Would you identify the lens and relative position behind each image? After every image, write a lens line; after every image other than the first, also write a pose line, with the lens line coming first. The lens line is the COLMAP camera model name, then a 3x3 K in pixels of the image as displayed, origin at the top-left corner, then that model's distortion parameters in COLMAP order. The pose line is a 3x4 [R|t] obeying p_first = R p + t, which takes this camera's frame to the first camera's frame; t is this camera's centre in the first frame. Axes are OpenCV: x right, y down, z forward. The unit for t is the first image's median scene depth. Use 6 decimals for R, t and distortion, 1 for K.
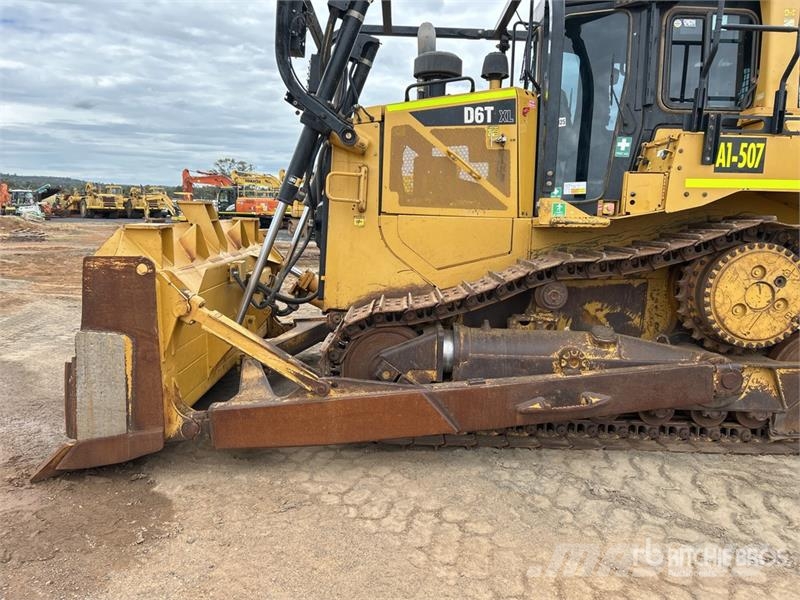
lens RADIAL K [[603.6, 0, 400.7], [0, 603.6, 303.1], [0, 0, 1]] dist [0.045006, -0.051269]
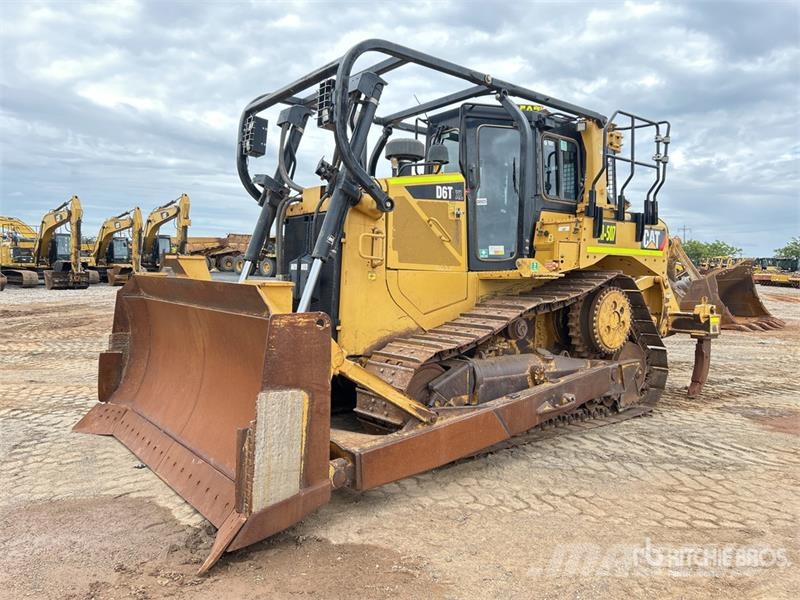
lens RADIAL K [[604.1, 0, 395.2], [0, 604.1, 296.8], [0, 0, 1]] dist [0.061570, -0.064710]
pose [[0.789392, -0.030846, 0.613114, -0.814873], [0.088996, 0.993936, -0.064578, -0.020651], [-0.607405, 0.105542, 0.787350, 0.090739]]
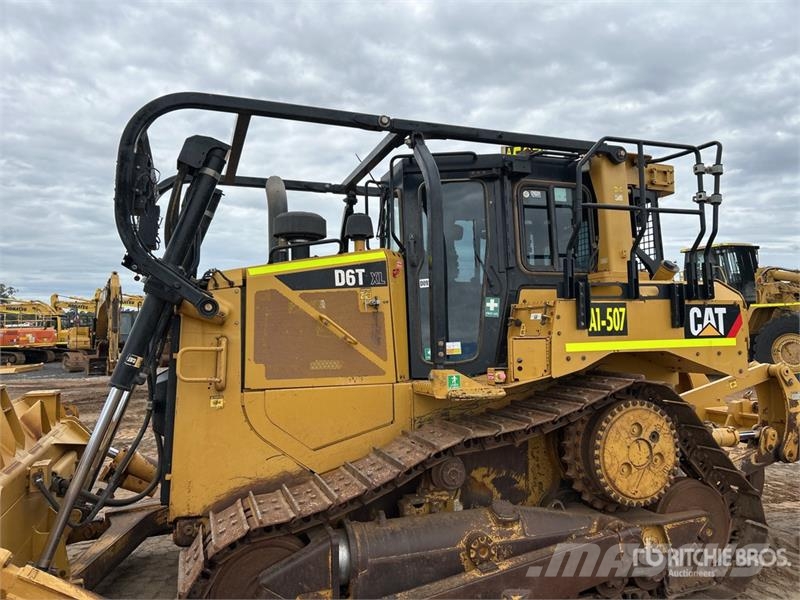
lens RADIAL K [[603.3, 0, 406.7], [0, 603.3, 292.5], [0, 0, 1]] dist [0.066295, -0.082606]
pose [[0.942709, -0.021335, 0.332932, -0.109381], [0.089189, 0.977747, -0.189884, -0.112649], [-0.321472, 0.208700, 0.923634, 0.126691]]
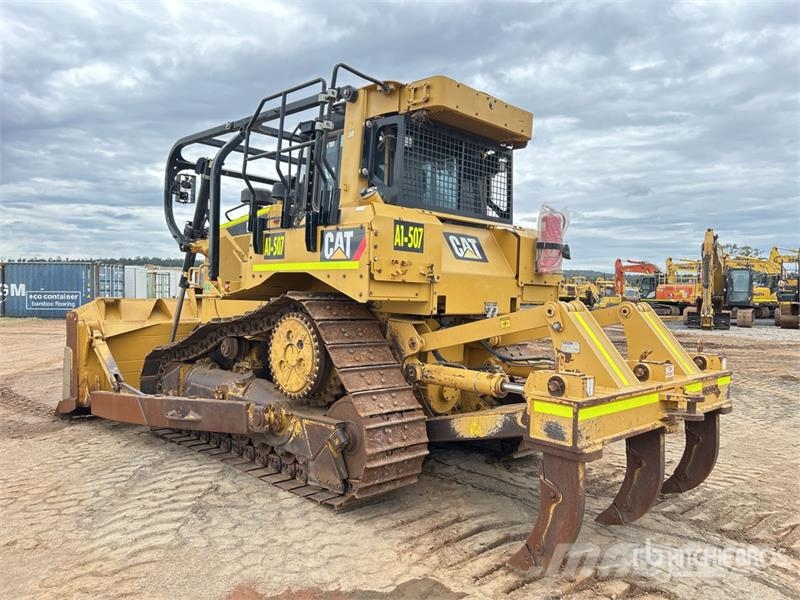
lens RADIAL K [[596.3, 0, 400.0], [0, 596.3, 300.0], [0, 0, 1]] dist [0.053890, -0.054503]
pose [[0.701435, 0.003424, -0.712725, 1.572455], [-0.109670, 0.988598, -0.103183, -0.021596], [0.704245, 0.150541, 0.693812, 0.289857]]
